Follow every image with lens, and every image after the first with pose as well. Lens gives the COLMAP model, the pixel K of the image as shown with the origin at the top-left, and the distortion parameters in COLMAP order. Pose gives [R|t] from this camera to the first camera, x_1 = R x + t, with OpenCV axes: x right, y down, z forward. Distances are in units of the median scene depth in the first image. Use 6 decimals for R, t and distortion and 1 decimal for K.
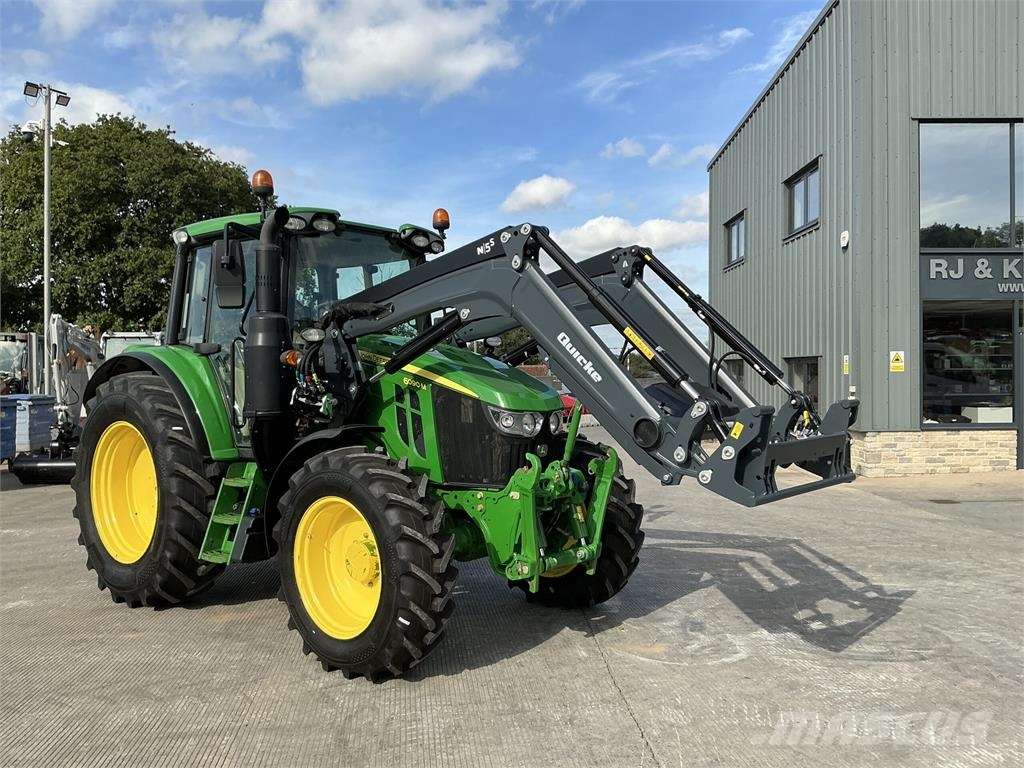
lens RADIAL K [[863.1, 0, 515.3], [0, 863.1, 379.9], [0, 0, 1]] dist [0.093257, -0.188512]
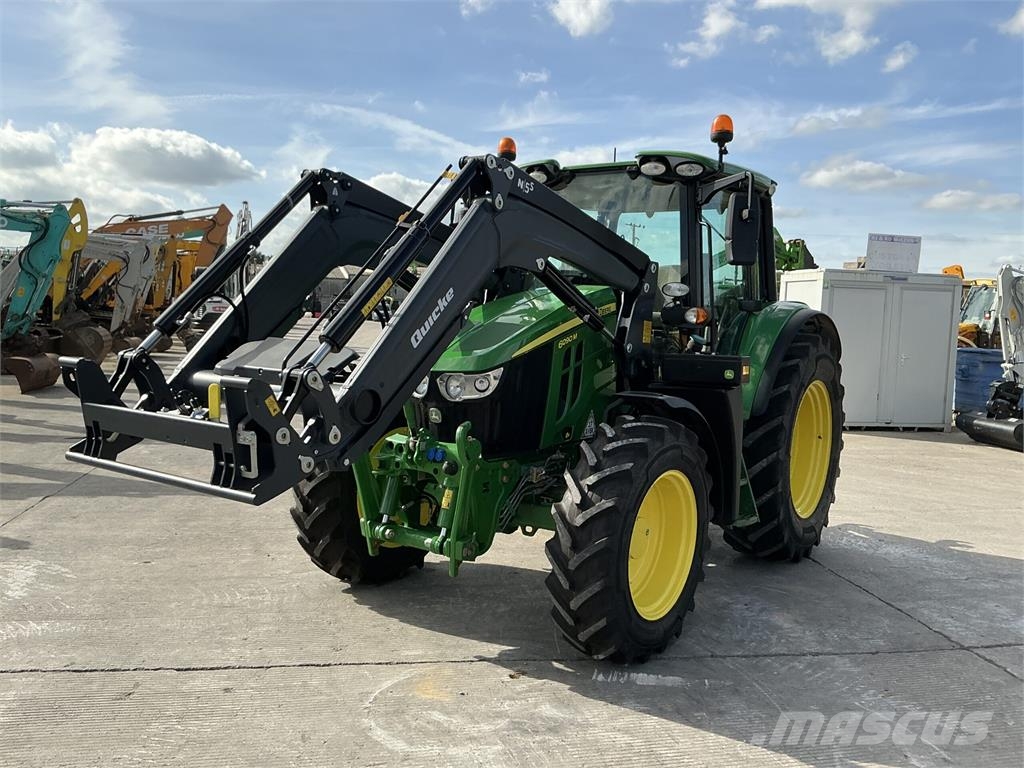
lens RADIAL K [[863.1, 0, 510.5], [0, 863.1, 380.4], [0, 0, 1]] dist [0.093257, -0.188512]
pose [[0.091212, 0.094799, -0.991309, 0.808506], [-0.044088, 0.994867, 0.091083, -0.032764], [0.994855, 0.035397, 0.094923, 0.887315]]
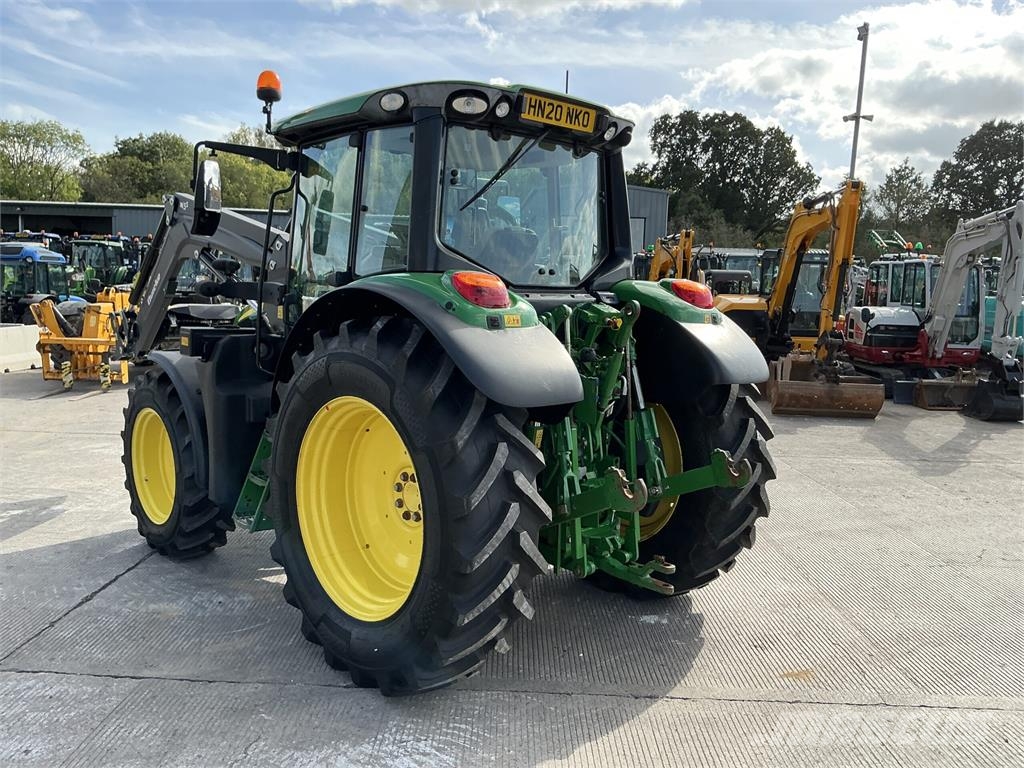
lens RADIAL K [[863.1, 0, 502.5], [0, 863.1, 385.4], [0, 0, 1]] dist [0.093257, -0.188512]
pose [[-0.992186, -0.035479, 0.119619, -0.420625], [-0.020865, 0.992399, 0.121277, -0.043760], [-0.123013, 0.117834, -0.985385, 2.016384]]
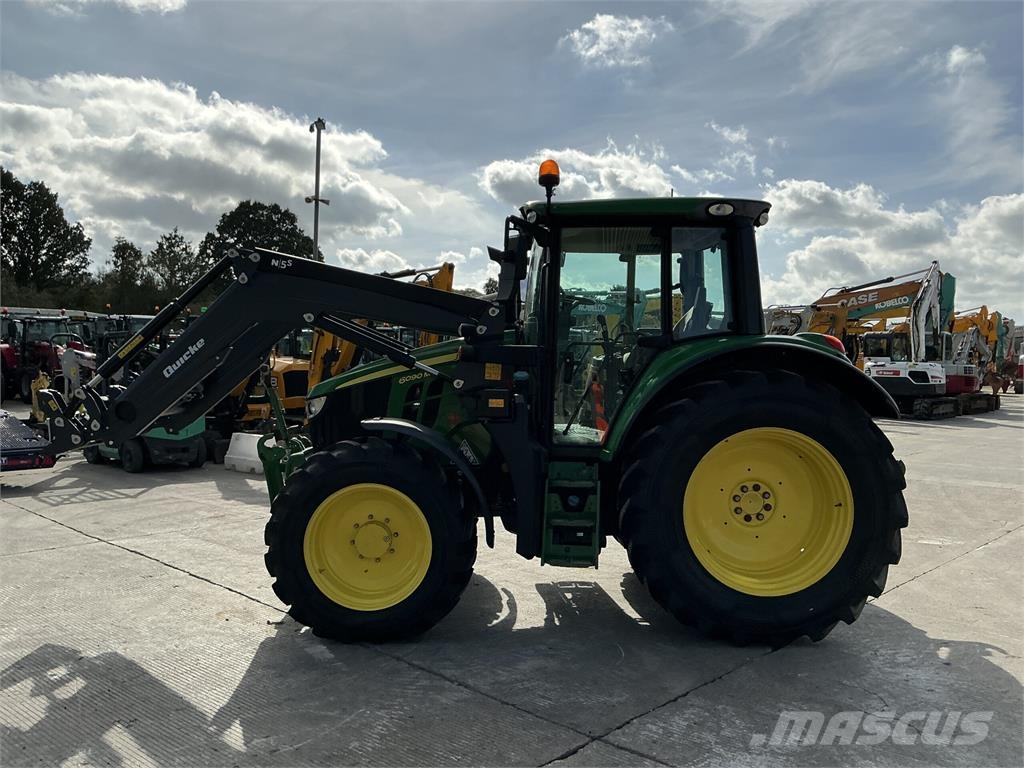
lens RADIAL K [[863.1, 0, 508.9], [0, 863.1, 382.2], [0, 0, 1]] dist [0.093257, -0.188512]
pose [[-0.753391, 0.020844, -0.657242, 0.551362], [-0.003398, 0.999361, 0.035590, -0.028021], [0.657564, 0.029047, -0.752839, 1.867778]]
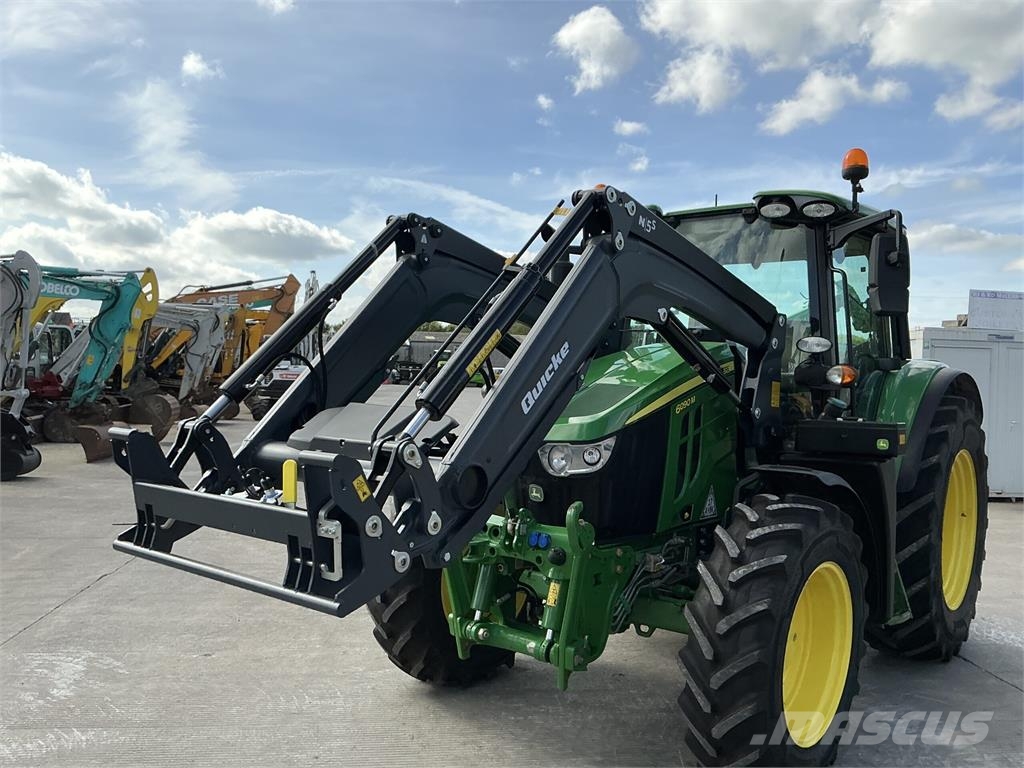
lens RADIAL K [[863.1, 0, 508.8], [0, 863.1, 383.8], [0, 0, 1]] dist [0.093257, -0.188512]
pose [[0.023414, 0.023317, -0.999454, 0.697585], [-0.035530, 0.999116, 0.022477, -0.025845], [0.999094, 0.034984, 0.024222, 0.854468]]
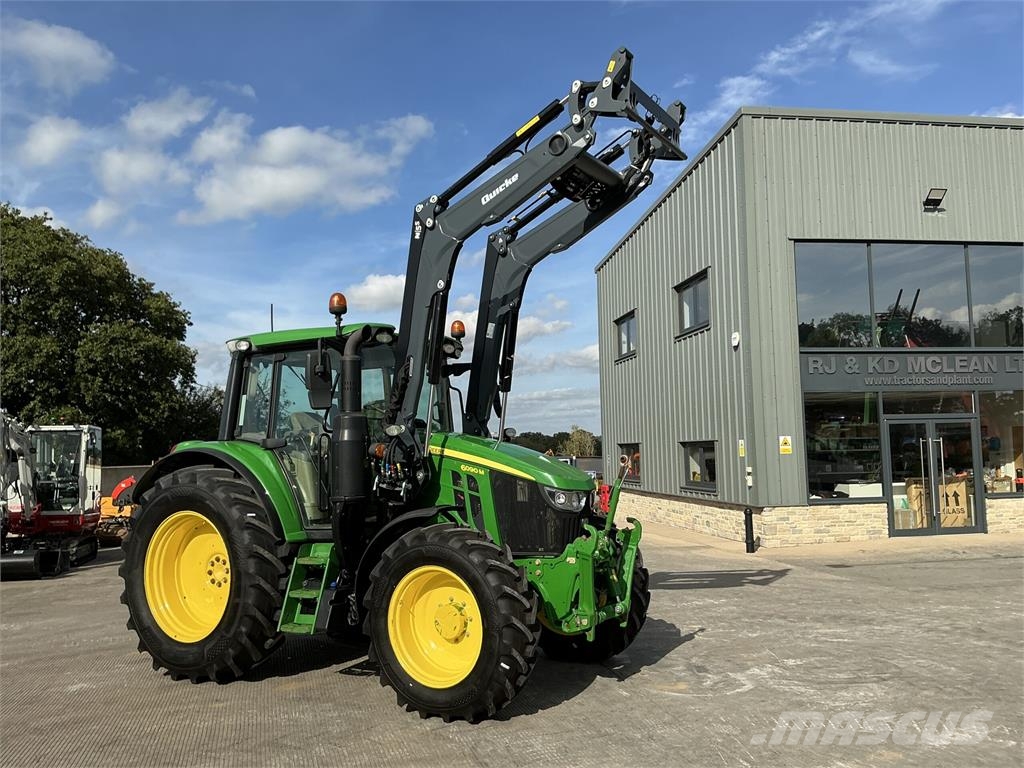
lens RADIAL K [[863.1, 0, 518.4], [0, 863.1, 368.9], [0, 0, 1]] dist [0.093257, -0.188512]
pose [[0.986112, 0.001214, 0.166079, -0.237956], [0.017147, 0.993885, -0.109082, -0.003072], [-0.165196, 0.110414, 0.980061, -0.187599]]
